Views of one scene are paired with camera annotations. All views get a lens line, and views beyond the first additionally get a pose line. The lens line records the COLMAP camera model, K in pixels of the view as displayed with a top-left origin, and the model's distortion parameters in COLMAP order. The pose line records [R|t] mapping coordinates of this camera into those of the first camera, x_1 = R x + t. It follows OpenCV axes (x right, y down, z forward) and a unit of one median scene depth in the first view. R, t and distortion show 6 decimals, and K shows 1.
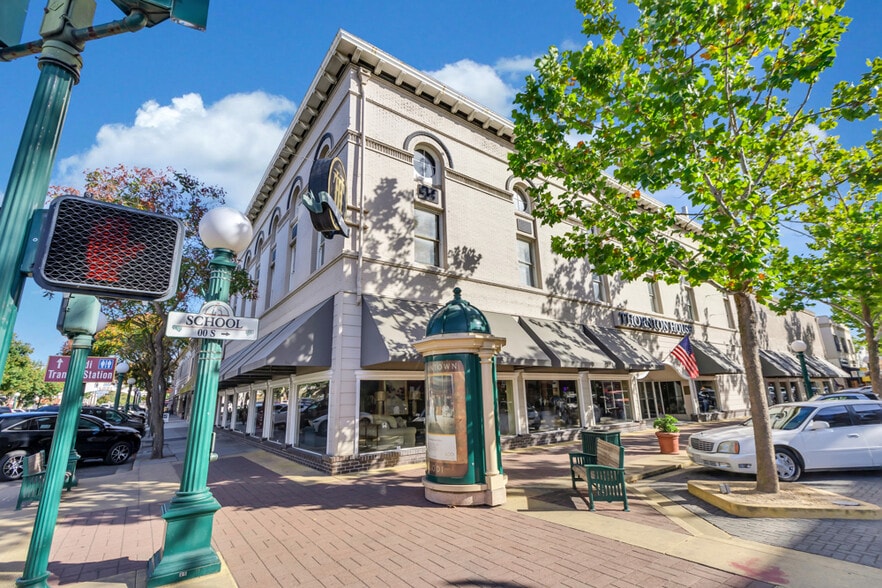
lens RADIAL K [[390.1, 0, 441.0], [0, 390.1, 294.0], [0, 0, 1]] dist [-0.000941, -0.000309]
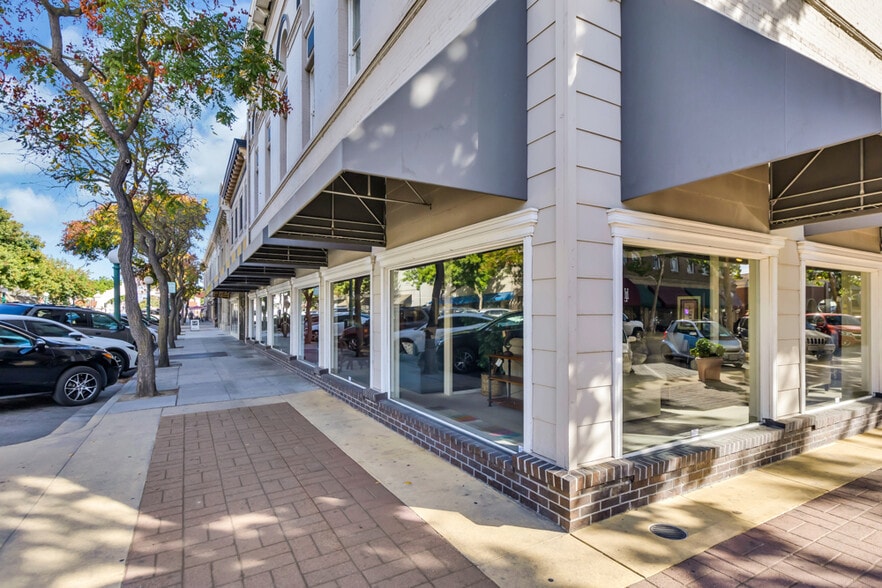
lens RADIAL K [[445.4, 0, 443.2], [0, 445.4, 311.3], [0, 0, 1]] dist [-0.002917, -0.000453]
pose [[0.993594, 0.030383, -0.108844, -0.230043], [-0.001470, 0.966570, 0.256399, 0.135007], [0.112995, -0.254596, 0.960423, 0.457626]]
